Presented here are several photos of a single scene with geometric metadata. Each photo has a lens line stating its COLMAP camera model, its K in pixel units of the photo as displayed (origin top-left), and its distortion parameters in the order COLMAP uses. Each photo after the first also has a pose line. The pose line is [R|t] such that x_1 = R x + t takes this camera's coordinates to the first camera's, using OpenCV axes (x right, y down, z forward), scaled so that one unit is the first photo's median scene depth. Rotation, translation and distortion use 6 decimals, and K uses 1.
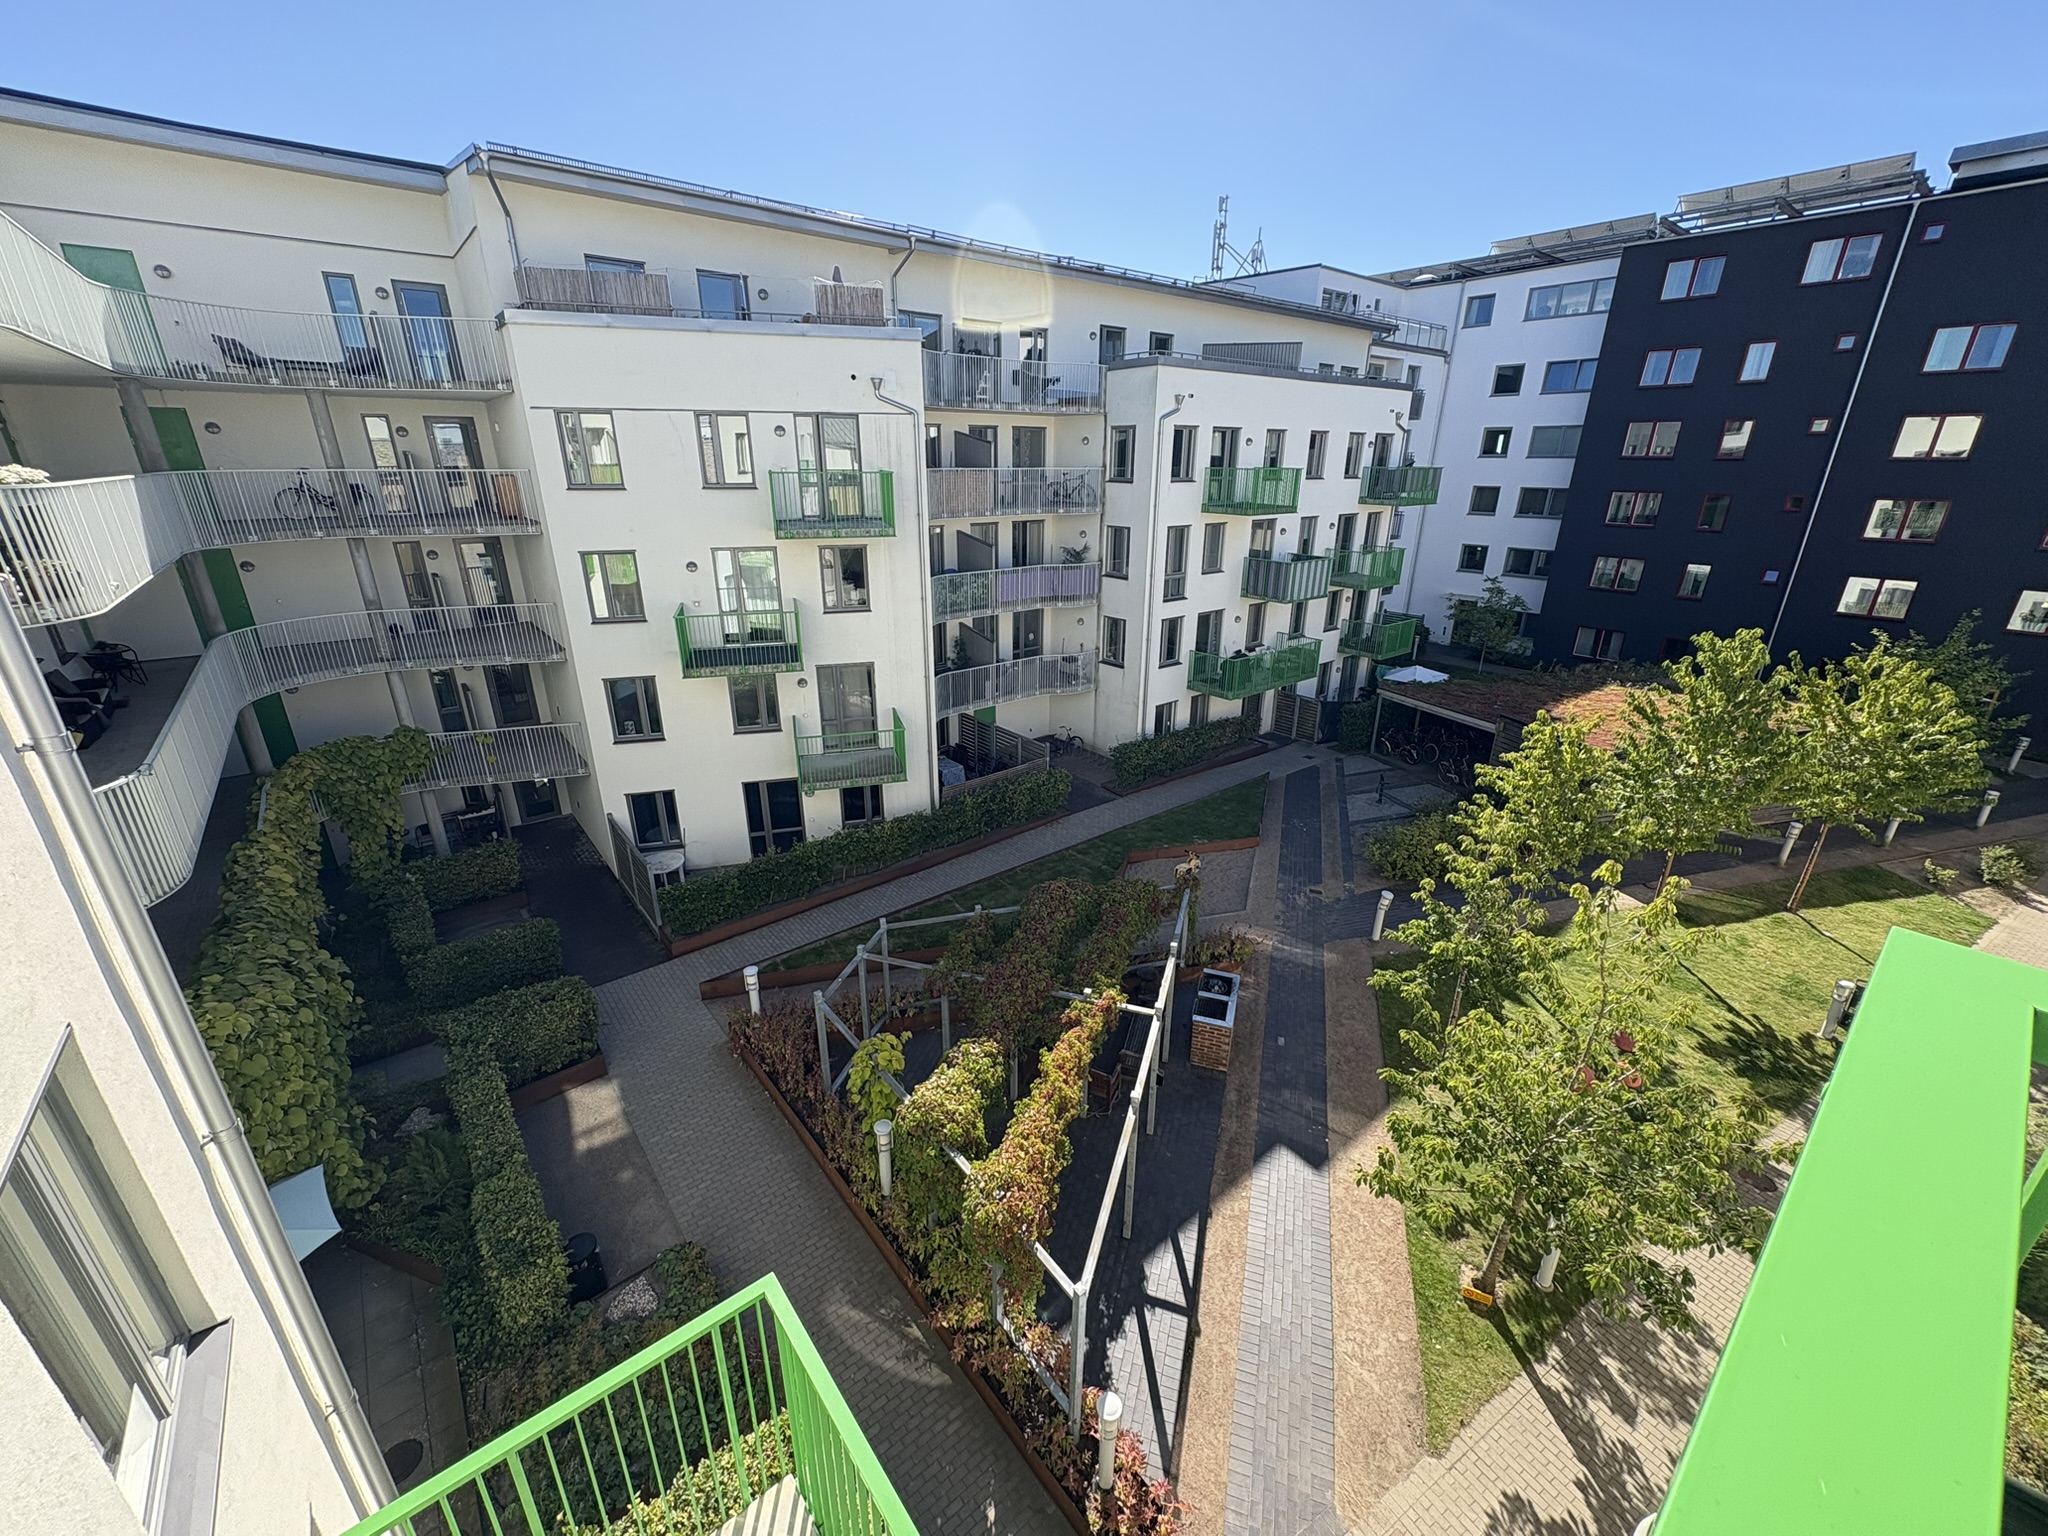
lens RADIAL K [[818.8, 0, 1023.1], [0, 818.8, 770.6], [0, 0, 1]] dist [0.001259, -0.000577]
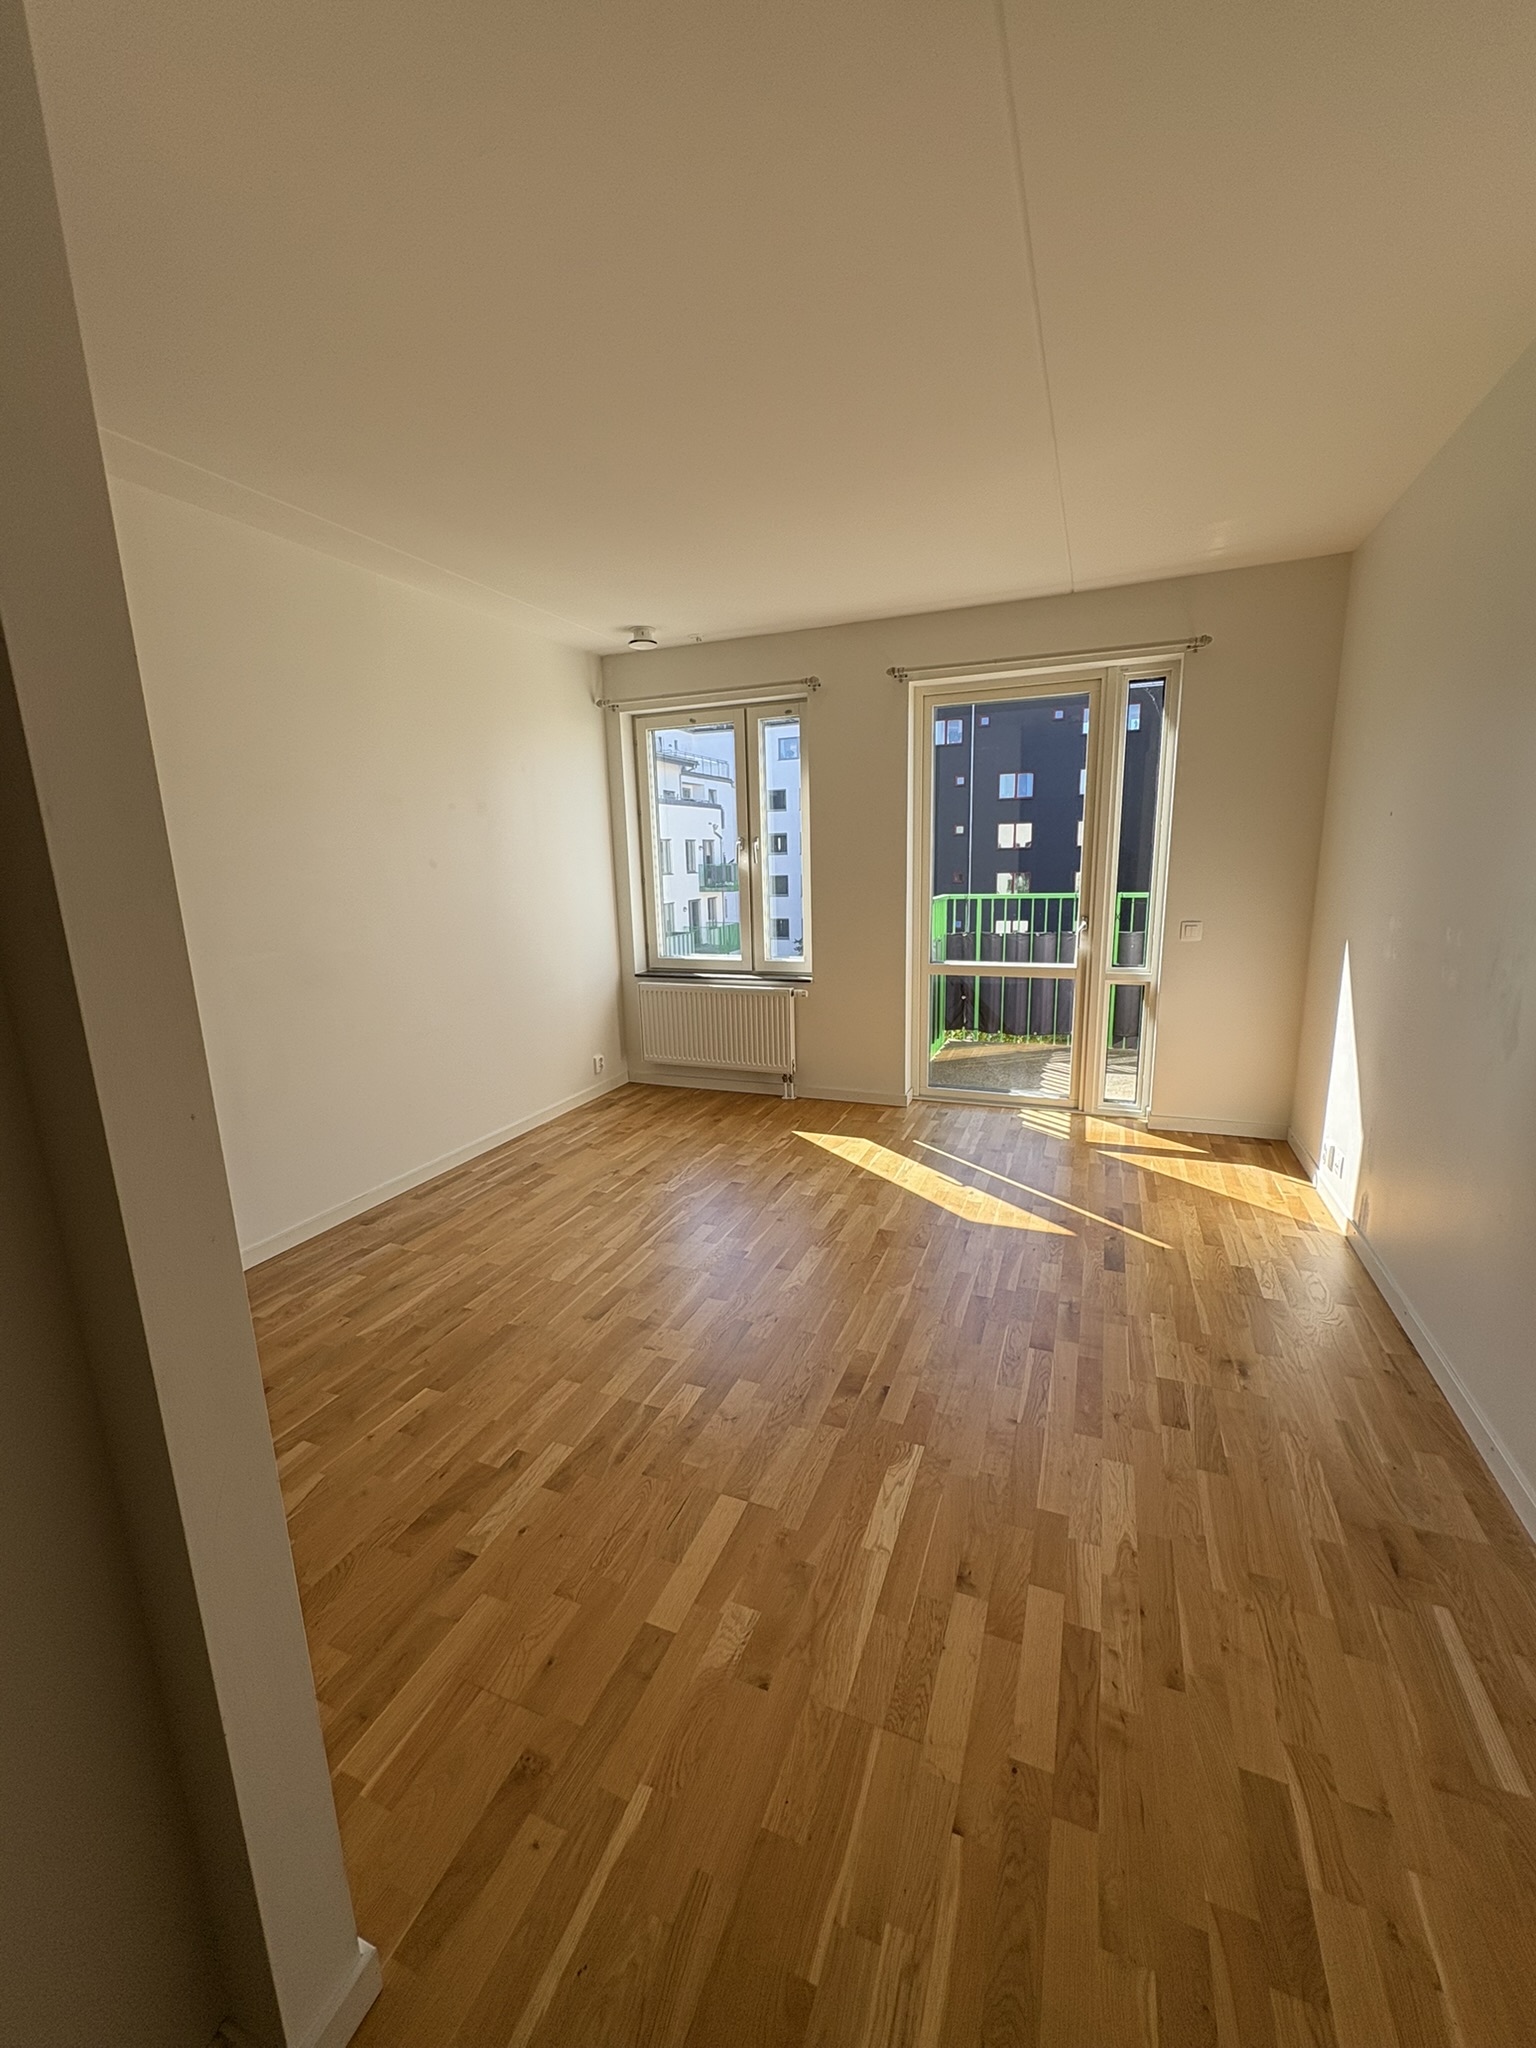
lens RADIAL K [[818.8, 0, 768.5], [0, 818.8, 1027.5], [0, 0, 1]] dist [0.001259, -0.000577]
pose [[0.875757, -0.126090, 0.465996, -0.084246], [0.199530, 0.973520, -0.111564, 0.033477], [-0.439589, 0.190683, 0.877725, -0.096501]]
